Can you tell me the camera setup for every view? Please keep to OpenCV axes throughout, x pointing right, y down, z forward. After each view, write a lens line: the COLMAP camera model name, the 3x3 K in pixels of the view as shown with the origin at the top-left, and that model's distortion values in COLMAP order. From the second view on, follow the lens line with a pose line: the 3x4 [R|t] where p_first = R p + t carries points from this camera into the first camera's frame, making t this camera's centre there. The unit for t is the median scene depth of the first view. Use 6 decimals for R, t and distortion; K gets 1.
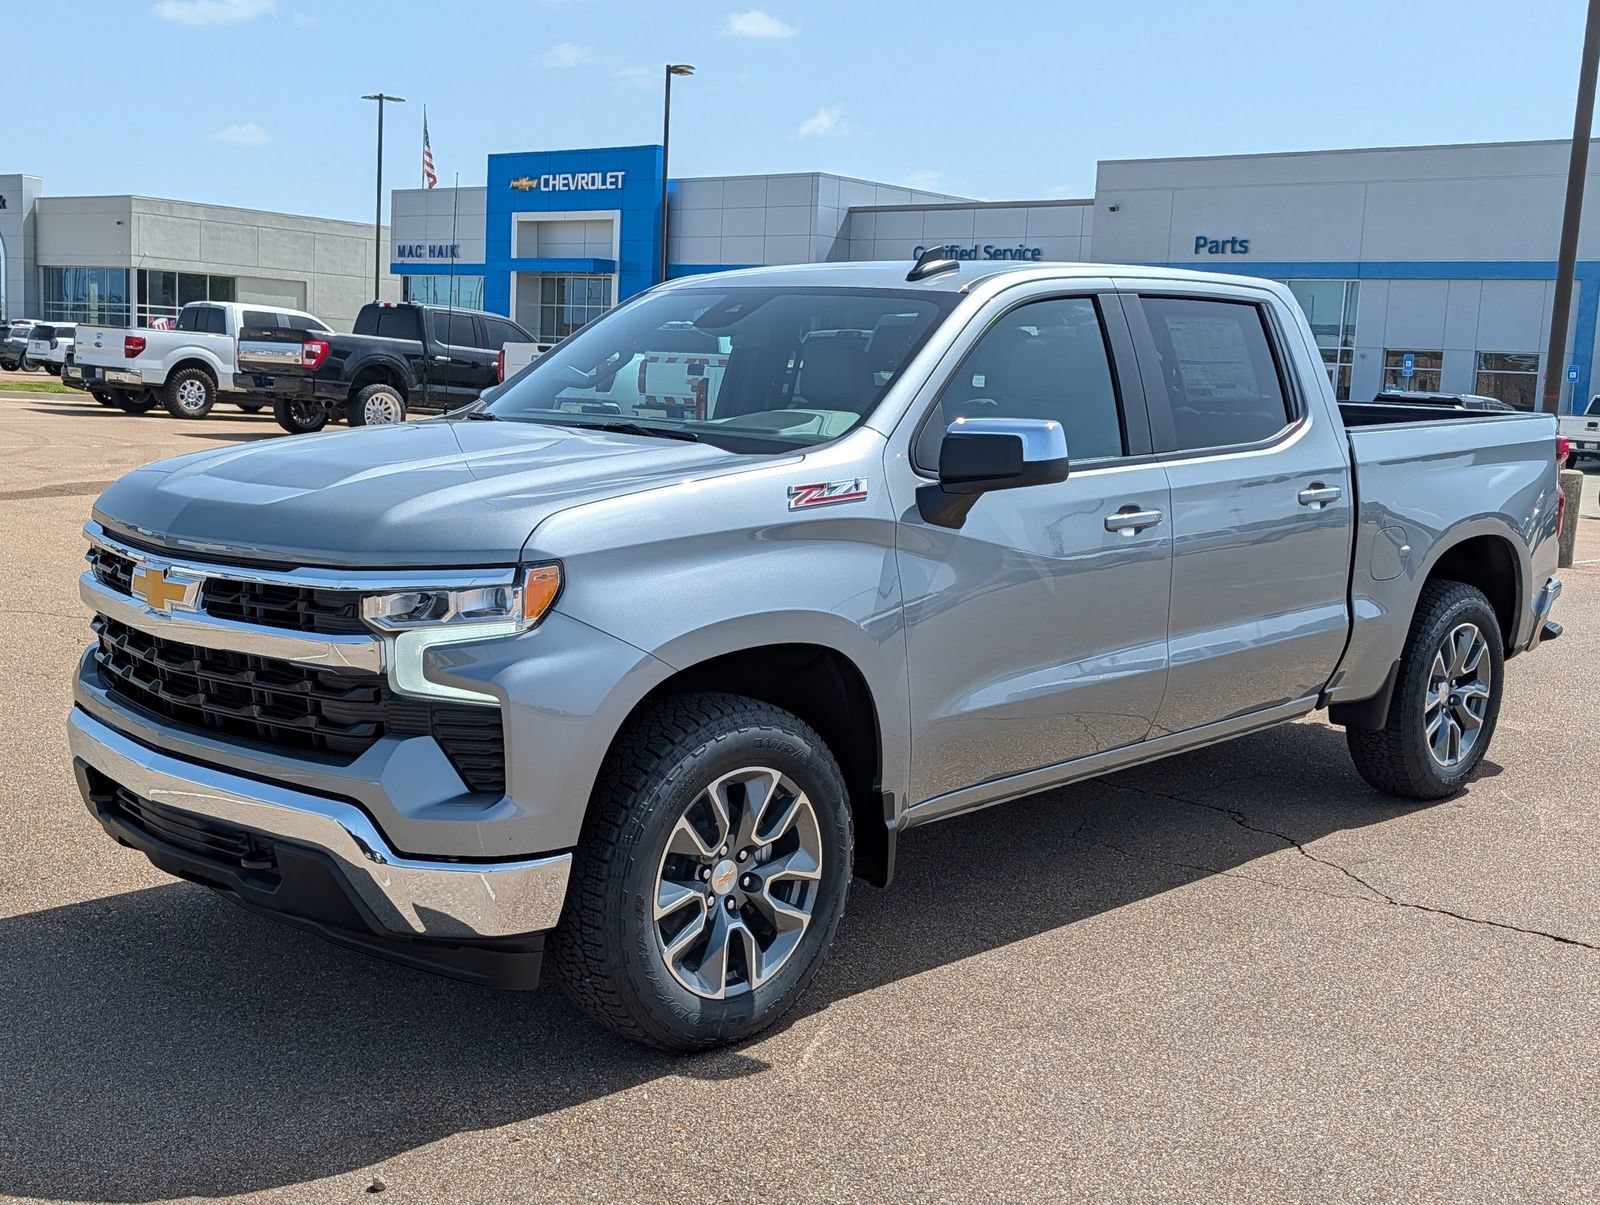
lens RADIAL K [[2136.4, 0, 793.8], [0, 2136.4, 608.2], [0, 0, 1]] dist [0.058746, 0.000000]
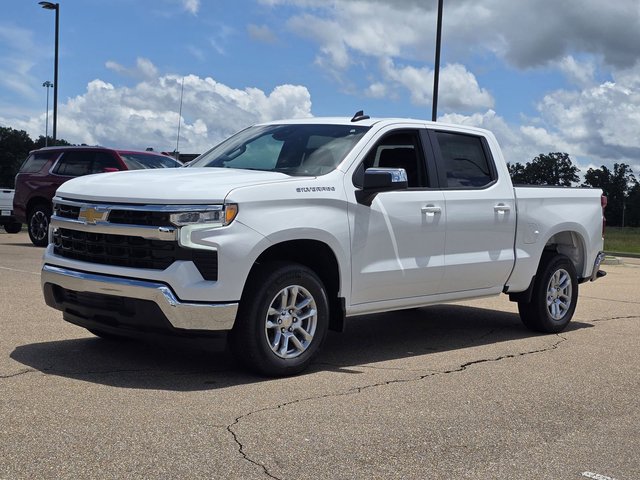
lens RADIAL K [[1154.6, 0, 314.6], [0, 1154.6, 237.5], [0, 0, 1]] dist [0.418731, 0.000000]
pose [[0.998805, 0.020654, 0.044299, -0.064266], [-0.016151, 0.994886, -0.099701, 0.163931], [-0.046132, 0.098866, 0.994031, -0.533629]]
